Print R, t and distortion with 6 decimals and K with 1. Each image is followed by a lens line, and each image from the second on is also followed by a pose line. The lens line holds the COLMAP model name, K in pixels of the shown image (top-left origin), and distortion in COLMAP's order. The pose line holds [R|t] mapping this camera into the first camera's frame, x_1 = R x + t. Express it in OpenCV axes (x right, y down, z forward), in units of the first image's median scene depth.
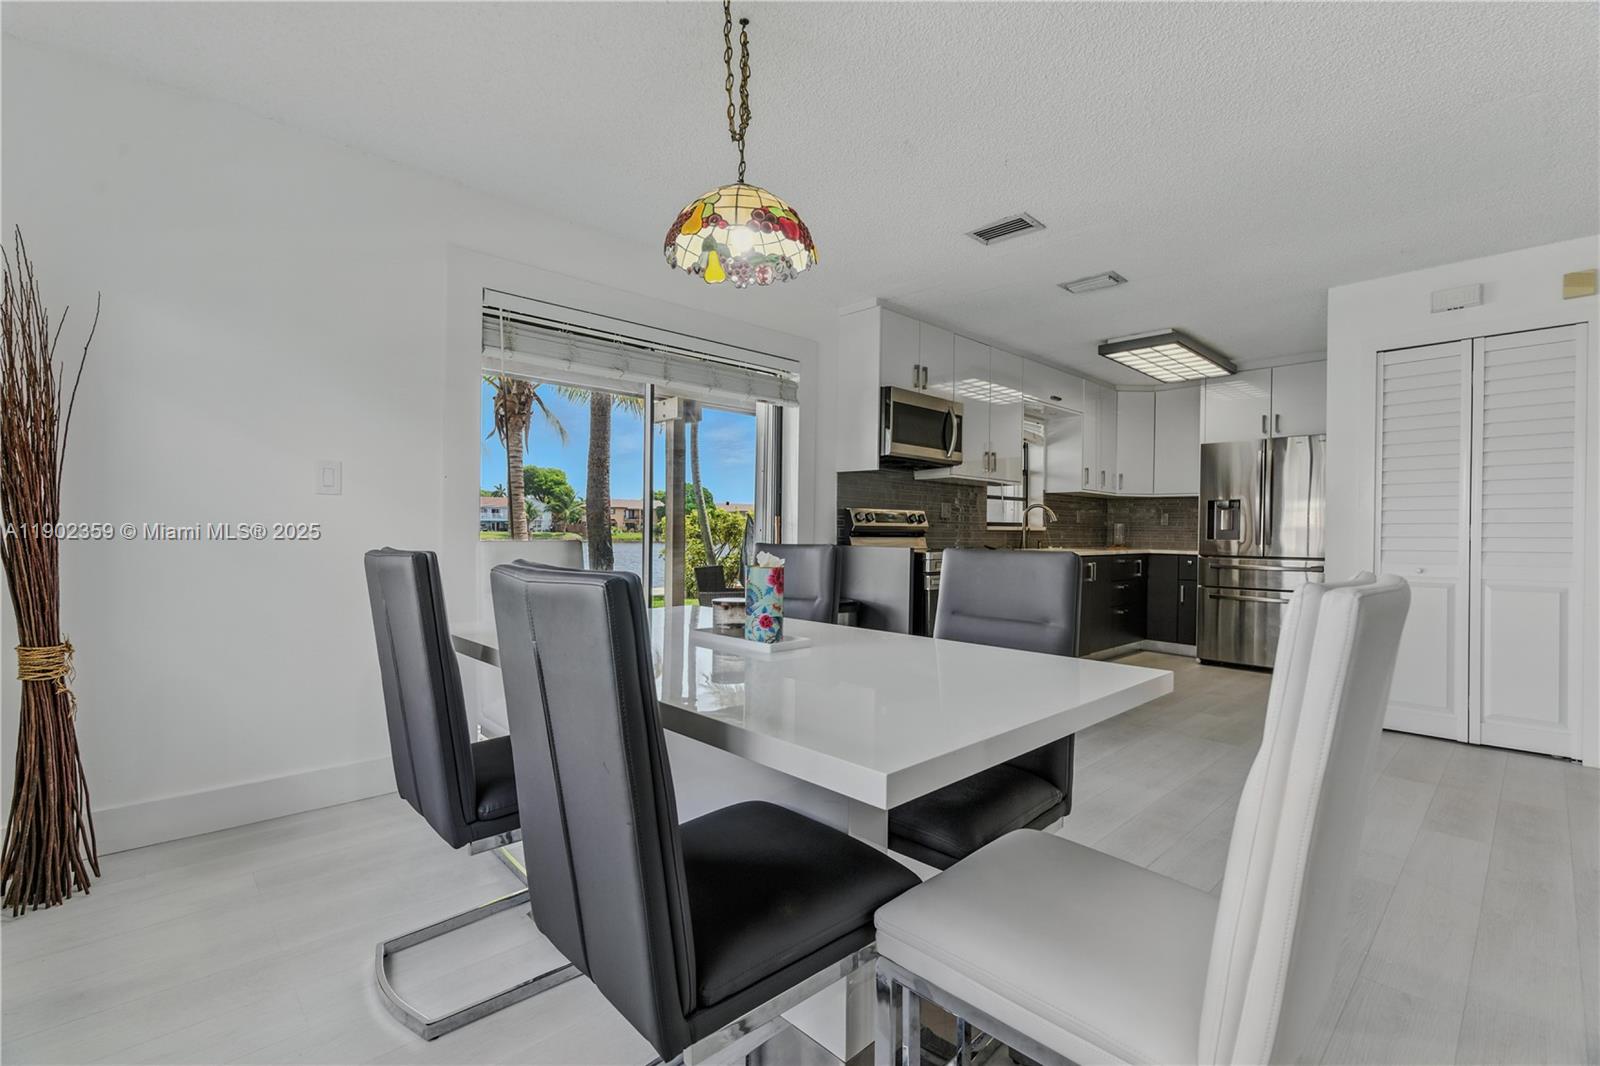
lens RADIAL K [[673.3, 0, 814.0], [0, 673.3, 531.3], [0, 0, 1]] dist [0.006313, 0.000529]
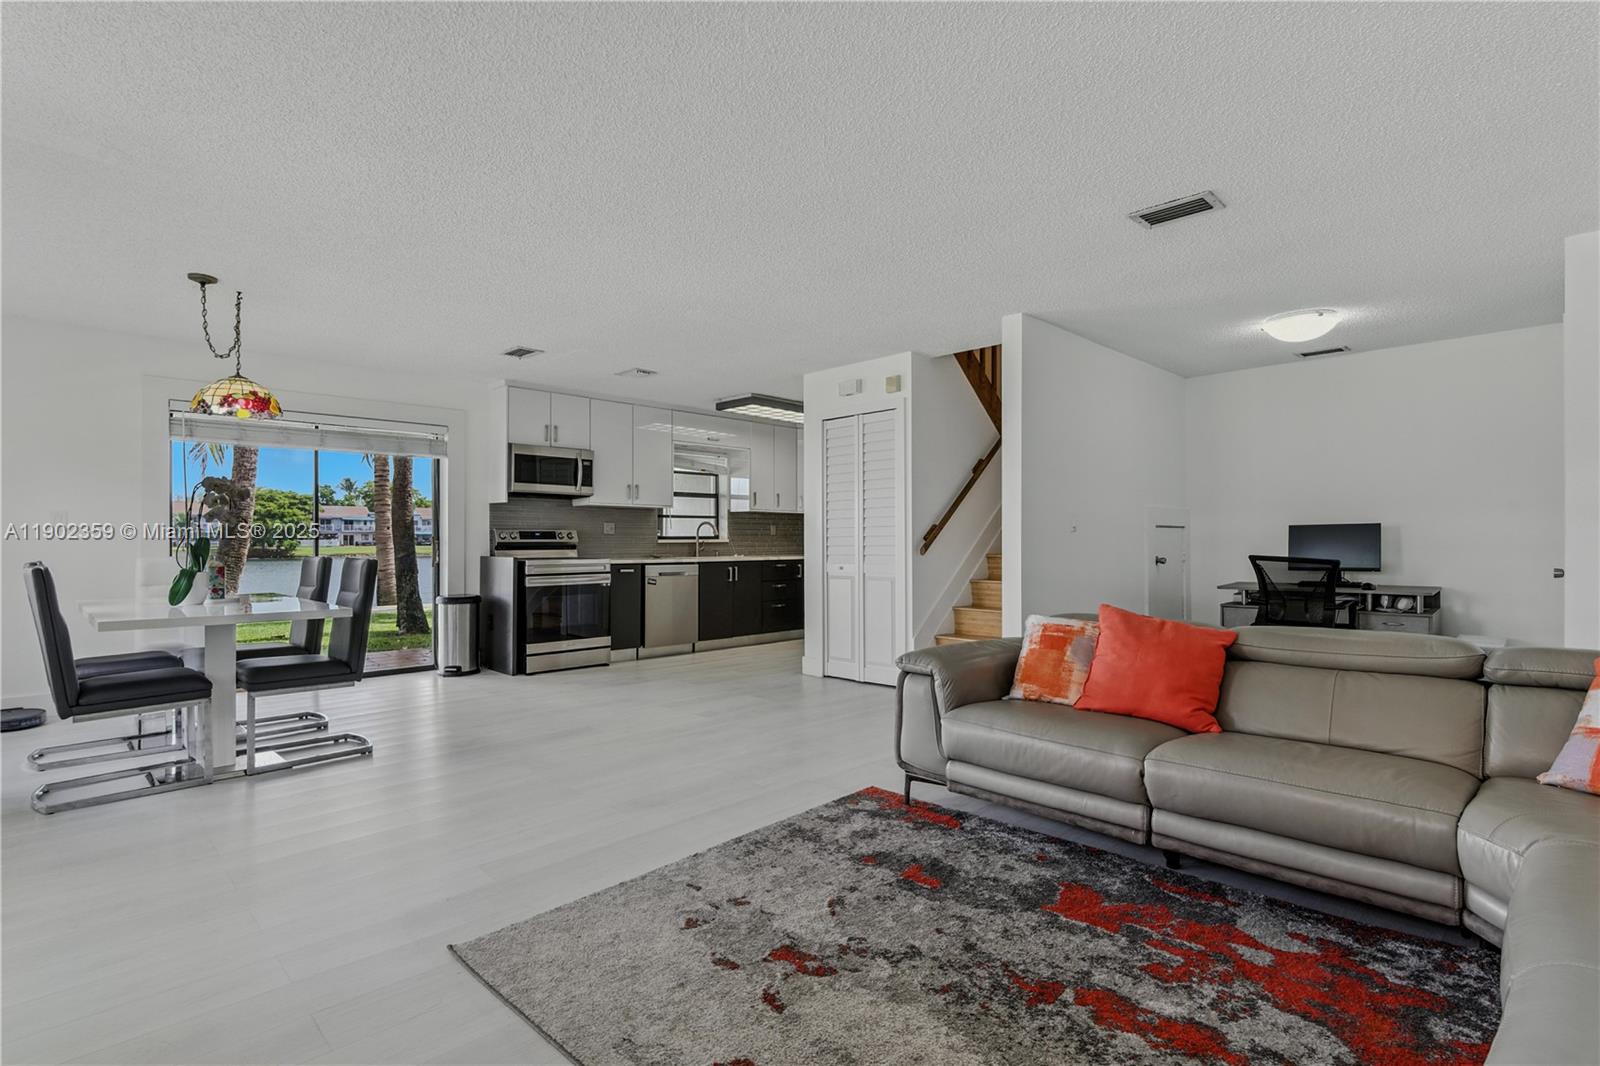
lens RADIAL K [[733.7, 0, 805.3], [0, 733.7, 539.4], [0, 0, 1]] dist [-0.003038, 0.000726]
pose [[0.999804, -0.012442, 0.015387, 0.529702], [0.012482, 0.999919, -0.002501, -0.001418], [-0.015354, 0.002693, 0.999878, -0.413613]]
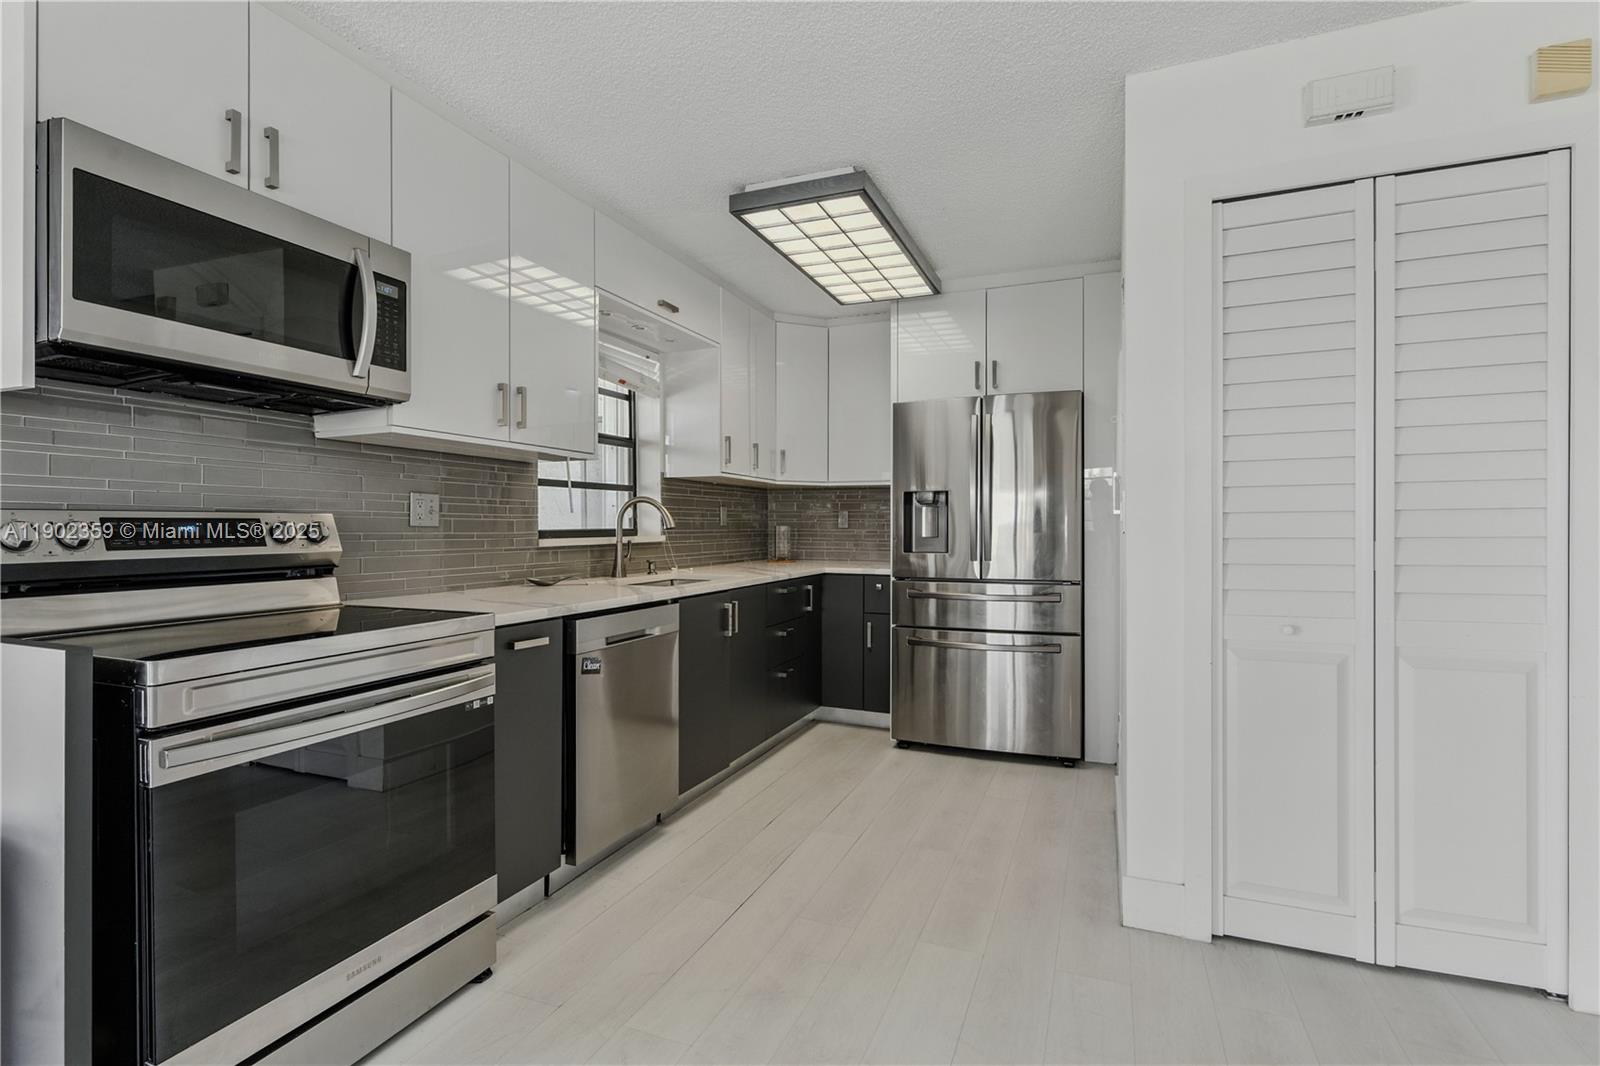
lens RADIAL K [[733.7, 0, 780.9], [0, 733.7, 529.6], [0, 0, 1]] dist [-0.003038, 0.000726]
pose [[0.921434, -0.015929, 0.388207, 0.215270], [0.013320, 0.999867, 0.009409, -0.018488], [-0.388305, -0.003499, 0.921524, 0.422637]]
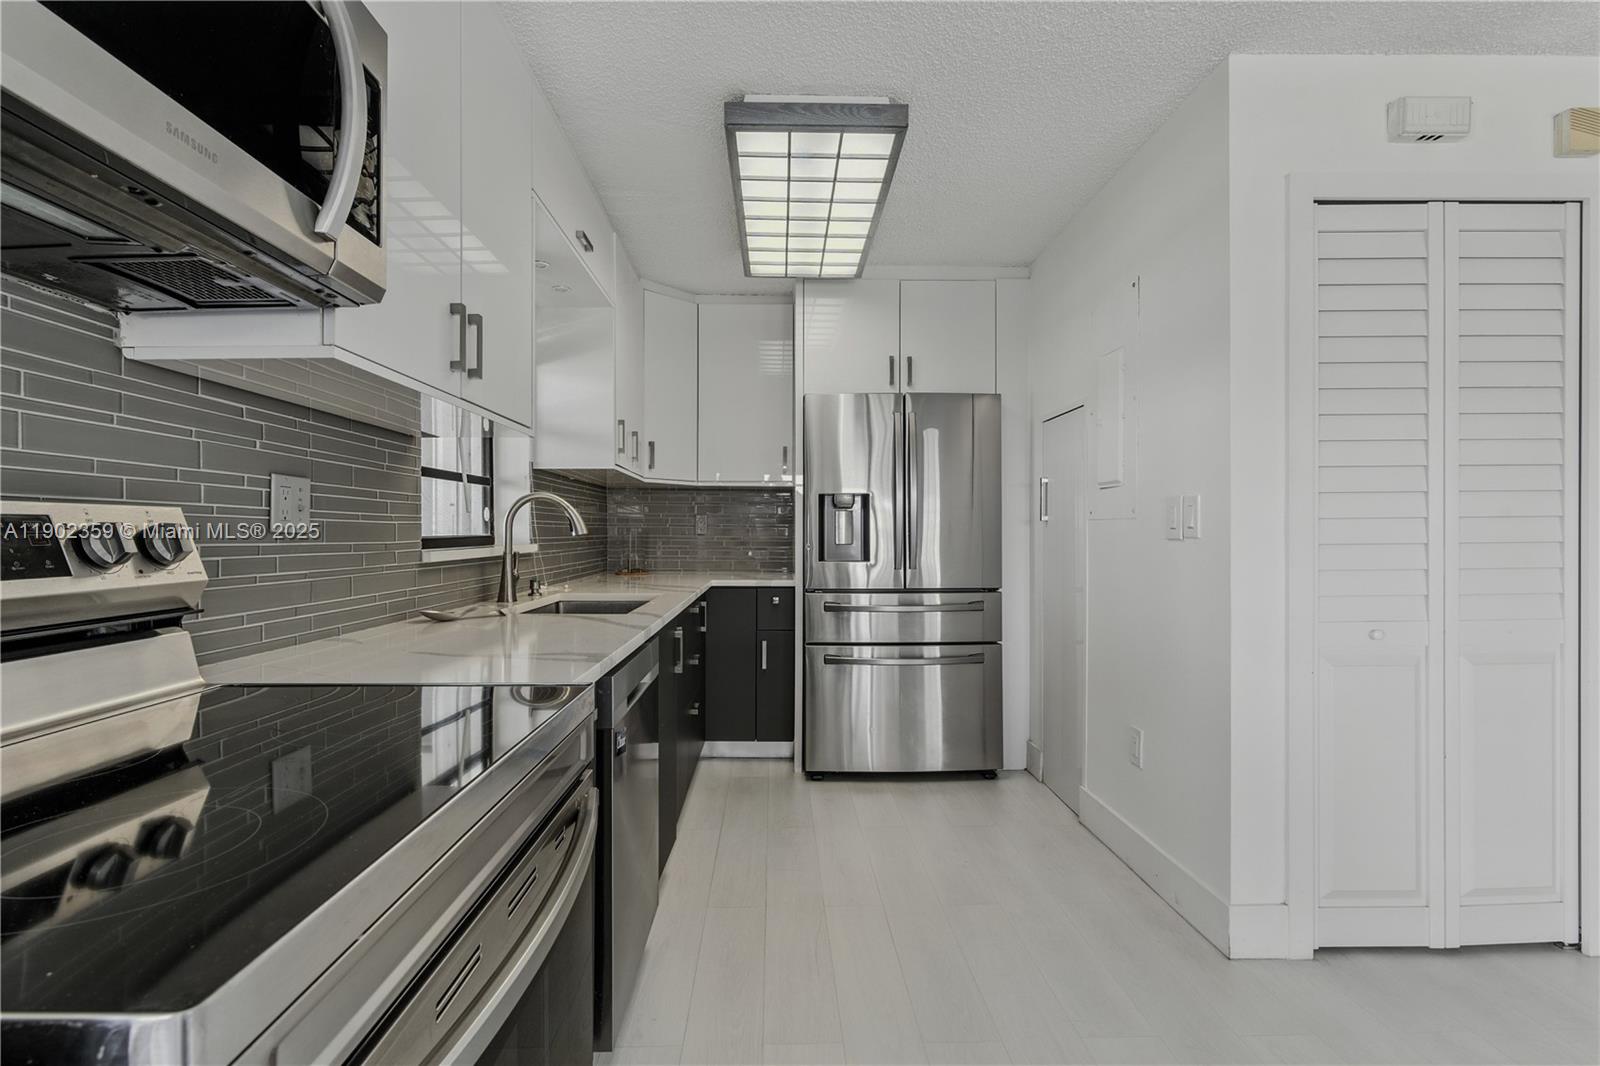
lens RADIAL K [[733.7, 0, 769.3], [0, 733.7, 533.7], [0, 0, 1]] dist [-0.003038, 0.000726]
pose [[0.692709, -0.015155, 0.721058, 0.111284], [0.010018, 0.999885, 0.011391, -0.020023], [-0.721148, -0.000667, 0.692781, 0.625302]]
